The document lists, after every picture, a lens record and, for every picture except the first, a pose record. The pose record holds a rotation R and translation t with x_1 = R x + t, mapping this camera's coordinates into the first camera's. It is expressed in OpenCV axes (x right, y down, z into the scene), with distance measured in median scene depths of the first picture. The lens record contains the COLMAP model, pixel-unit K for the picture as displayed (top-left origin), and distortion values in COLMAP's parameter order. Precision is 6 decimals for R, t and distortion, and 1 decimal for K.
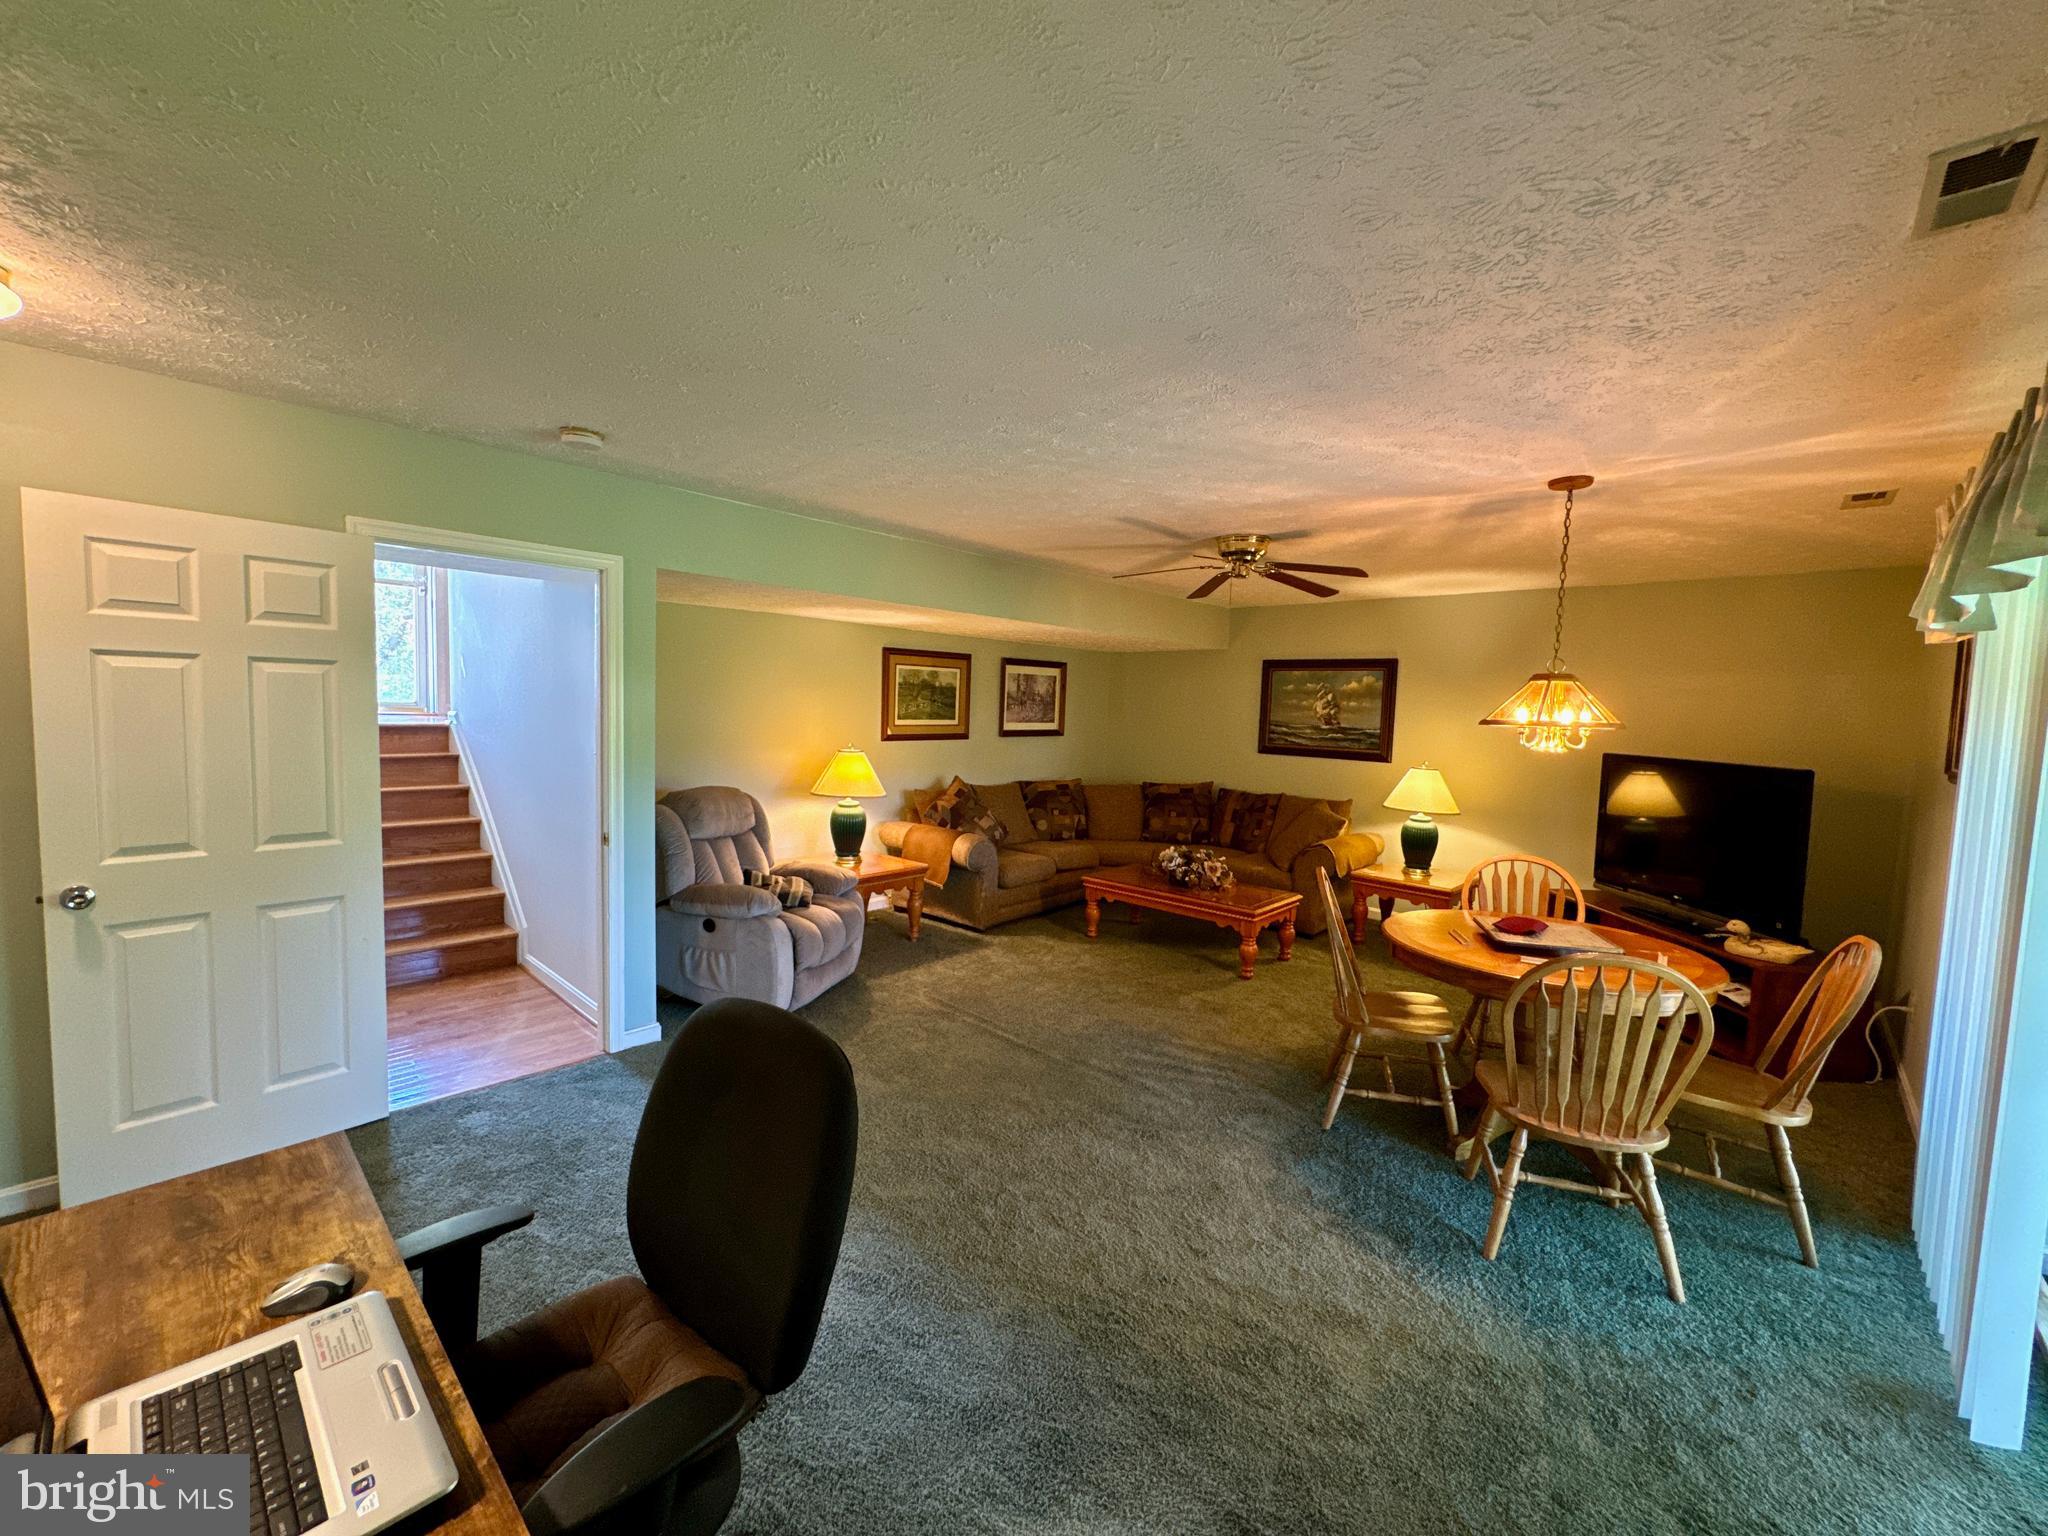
lens RADIAL K [[817.1, 0, 1023.0], [0, 817.1, 761.7], [0, 0, 1]] dist [-0.003309, 0.000482]
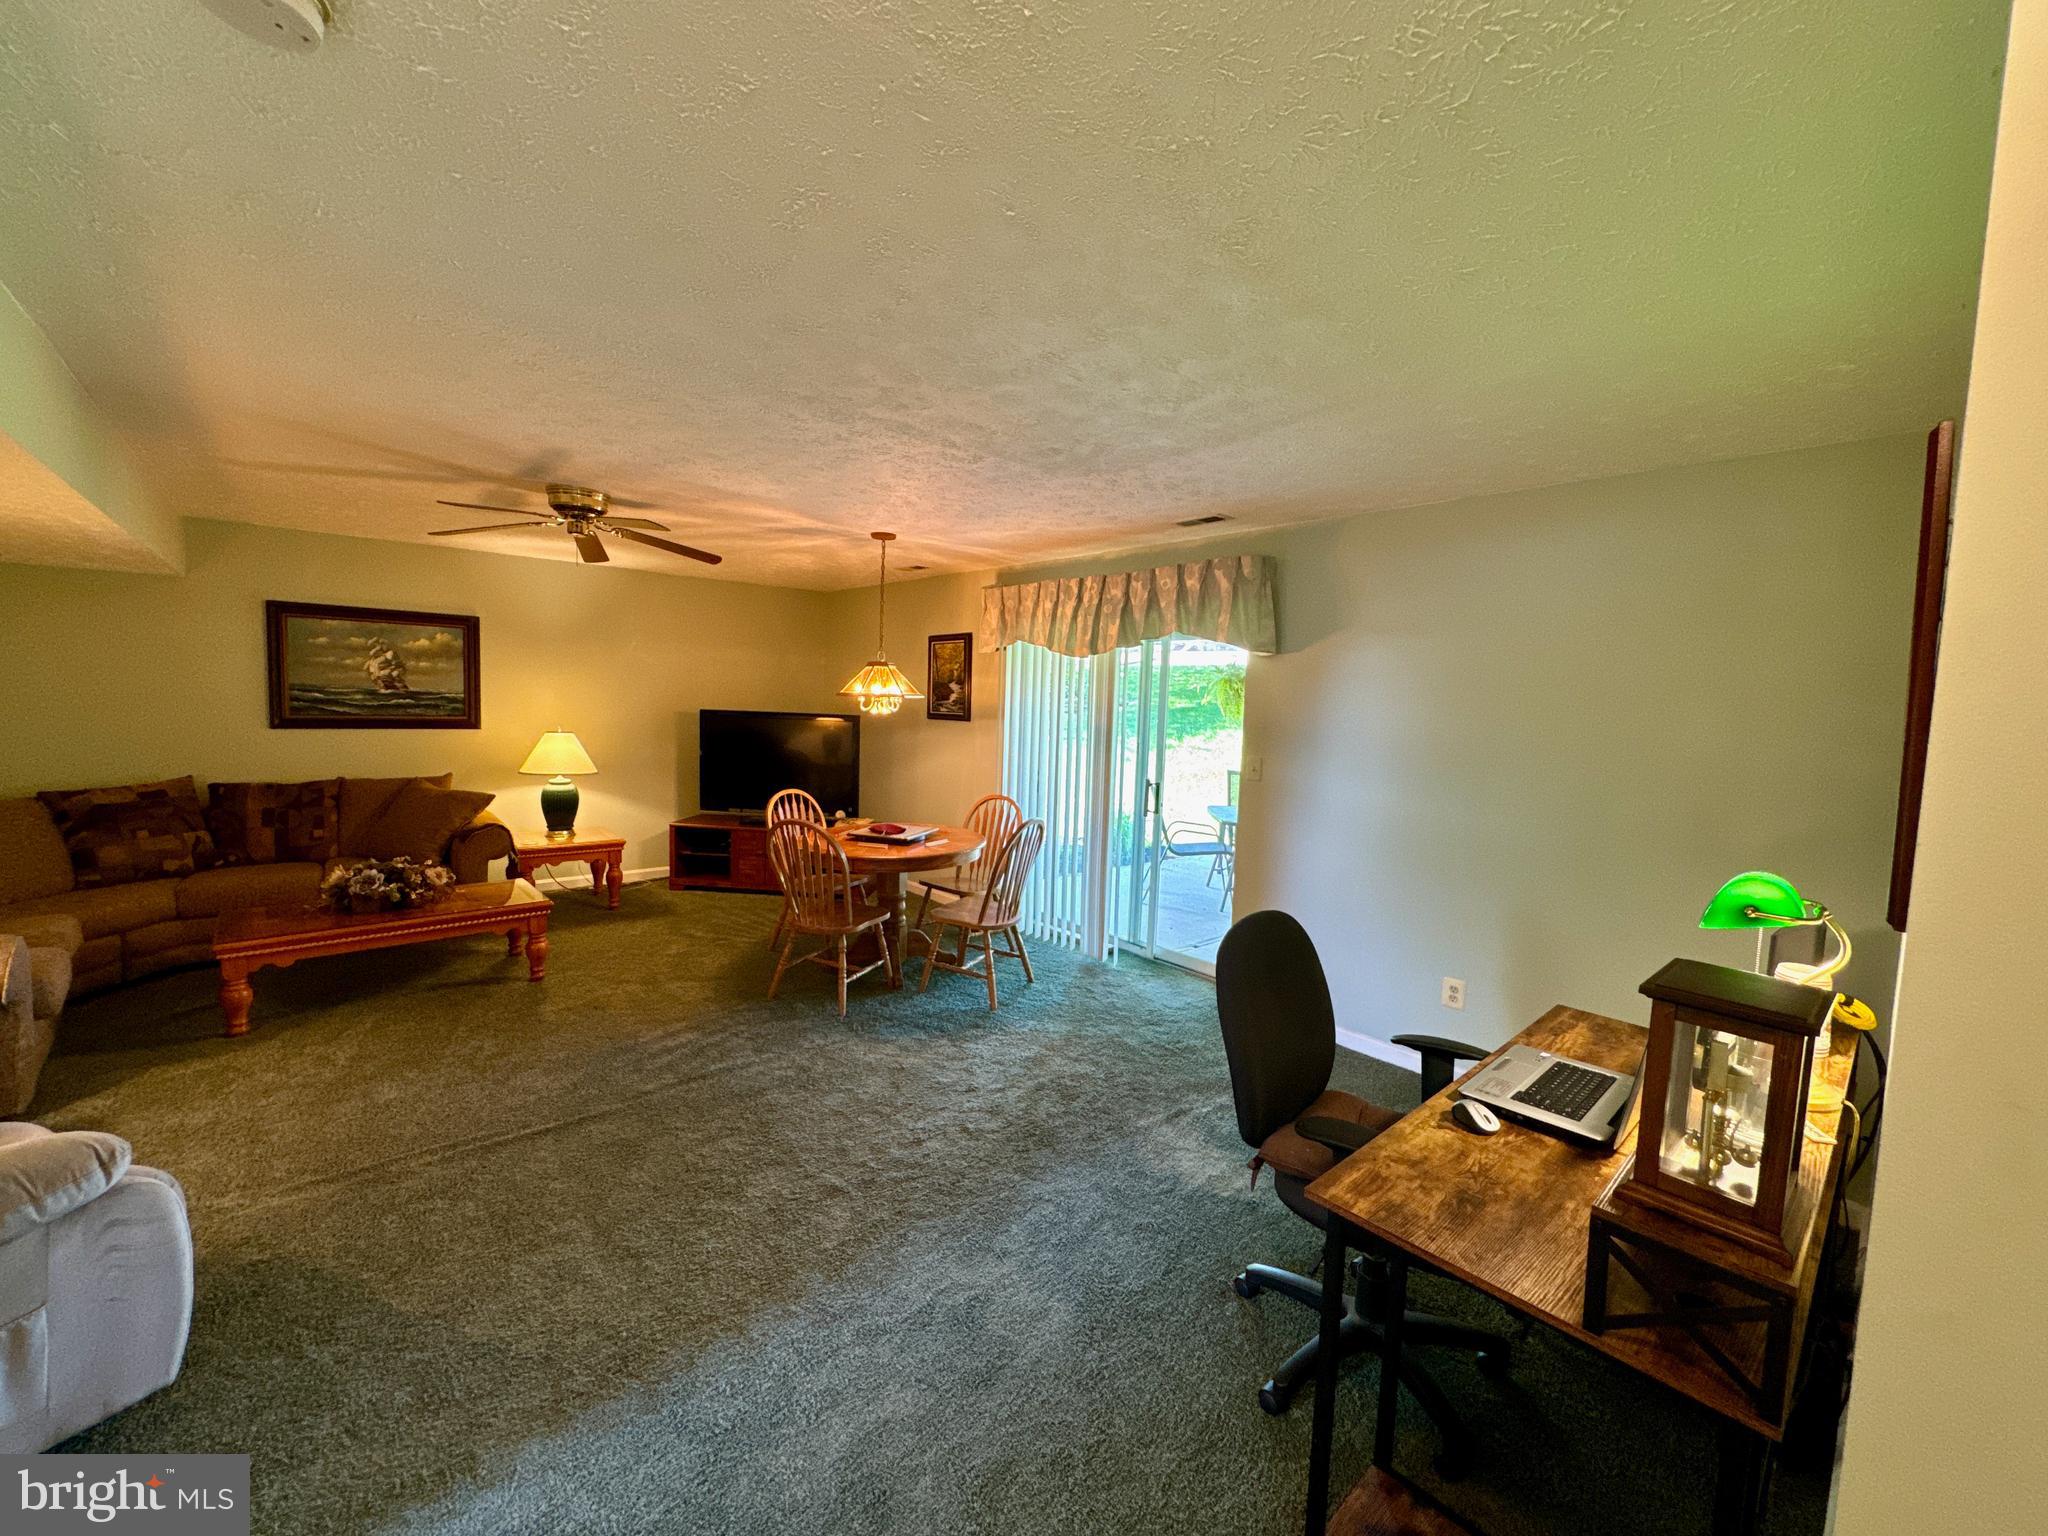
lens RADIAL K [[817.1, 0, 1025.6], [0, 817.1, 763.1], [0, 0, 1]] dist [-0.003309, 0.000482]
pose [[0.095146, -0.110565, 0.989304, -0.417959], [0.038256, 0.993485, 0.107353, -0.036285], [-0.994728, 0.027632, 0.098756, 0.290862]]
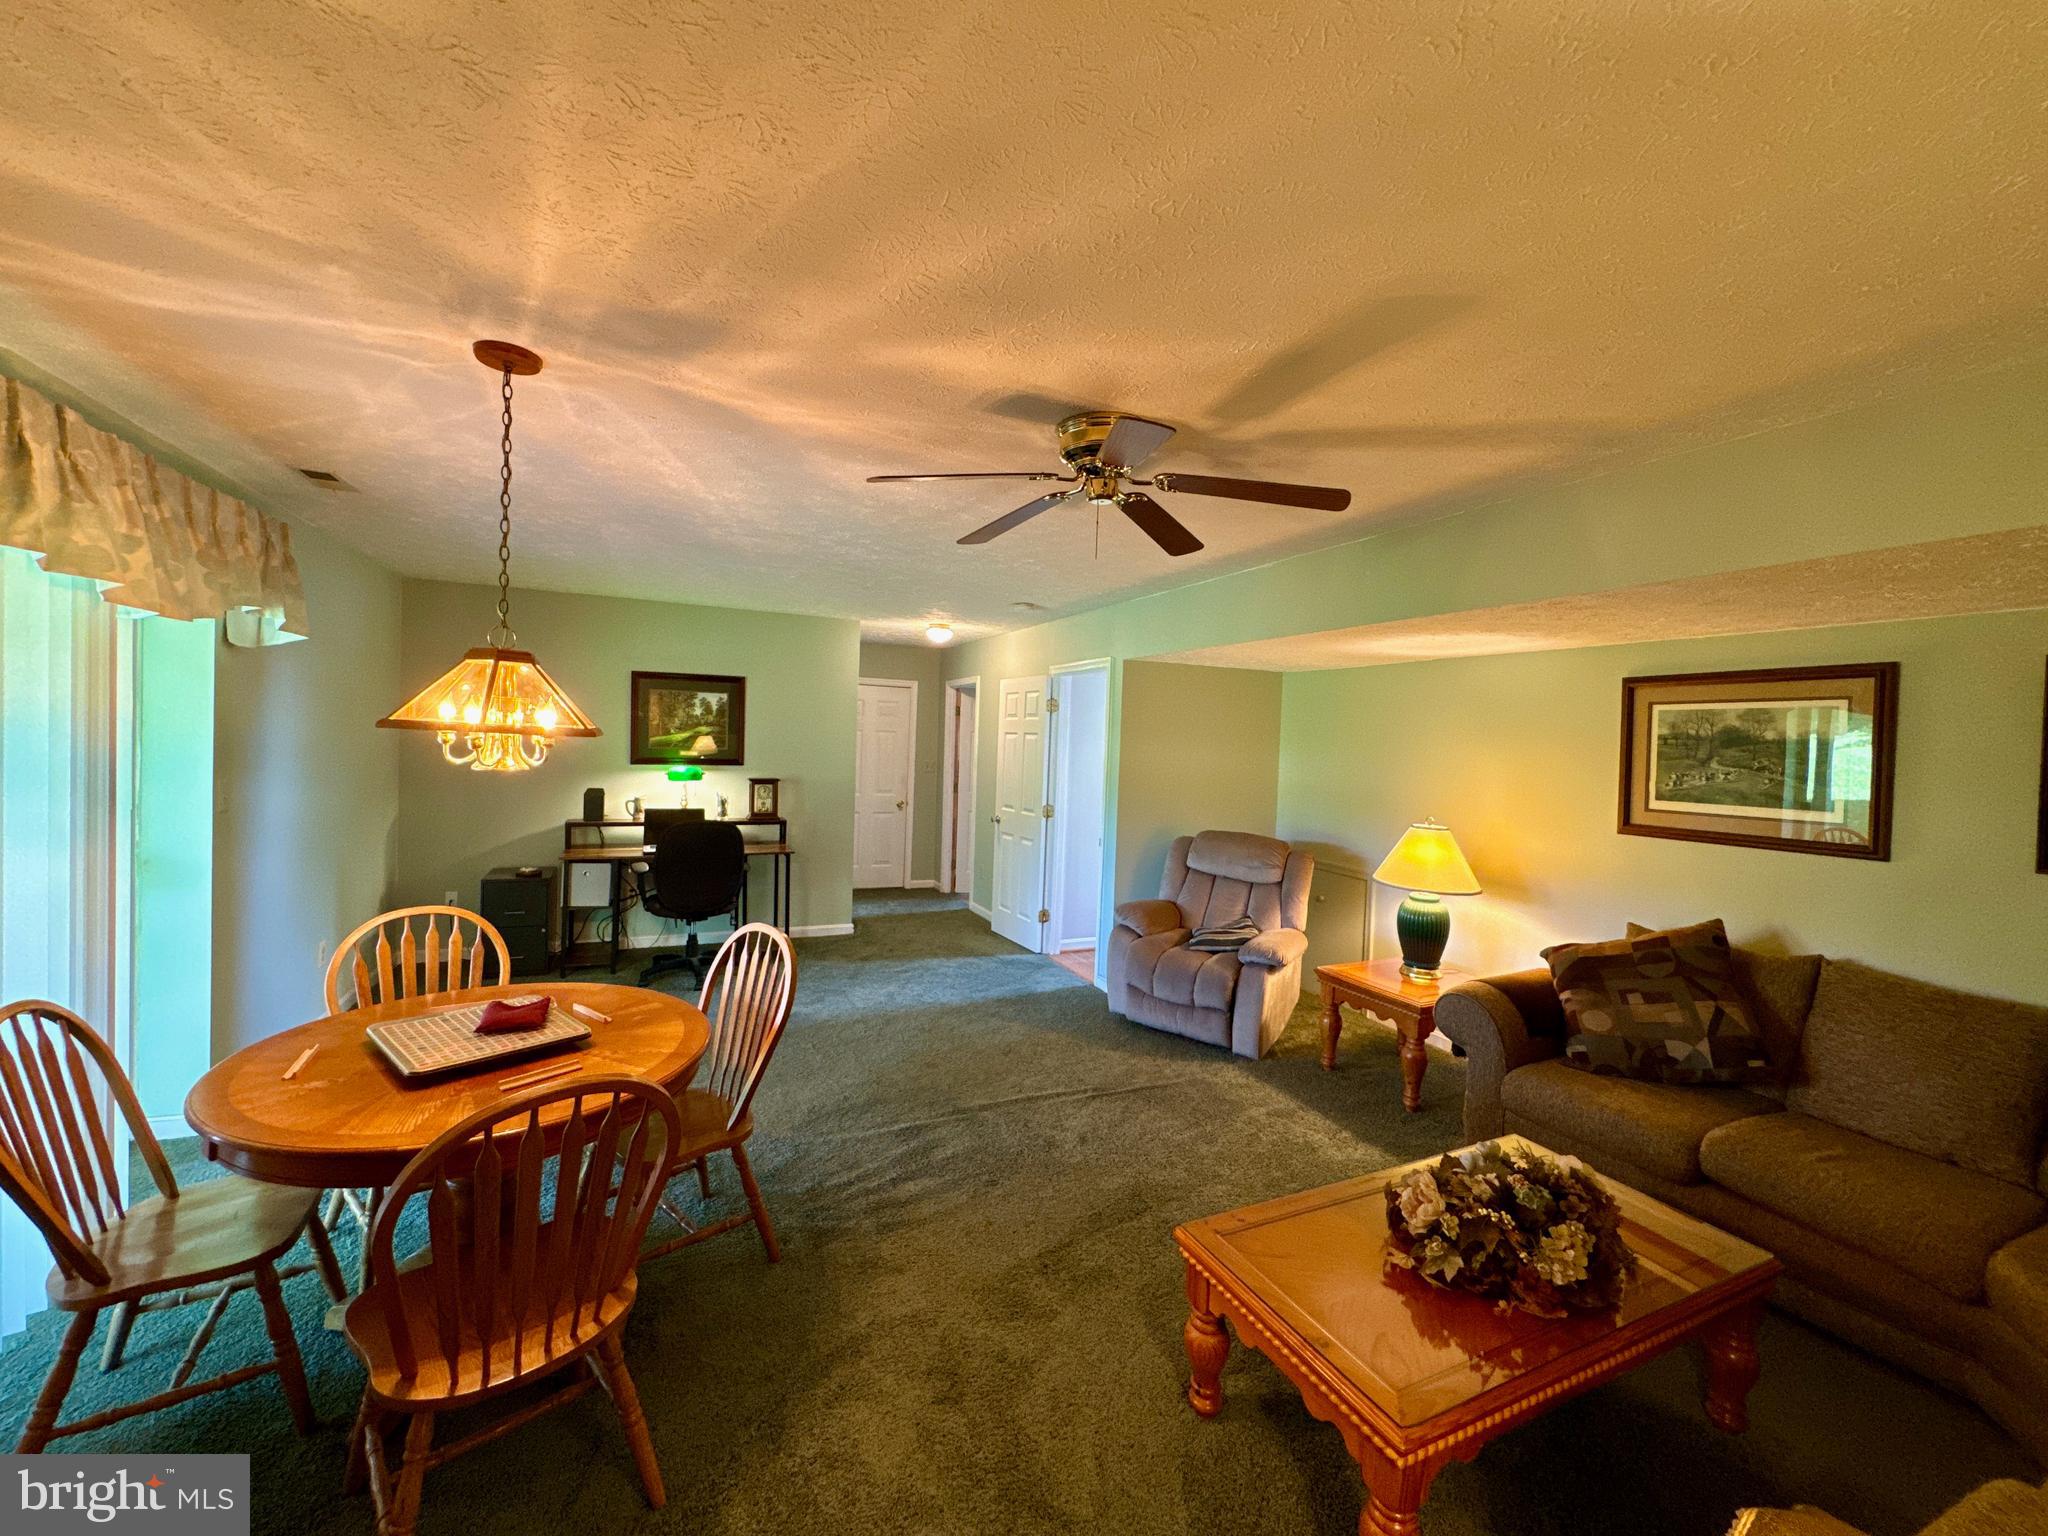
lens RADIAL K [[817.1, 0, 1023.5], [0, 817.1, 762.1], [0, 0, 1]] dist [-0.003309, 0.000482]
pose [[-0.386050, -0.019432, -0.922273, 0.538357], [-0.113572, 0.993173, 0.026614, -0.042757], [0.915460, 0.115019, -0.385621, 0.809510]]
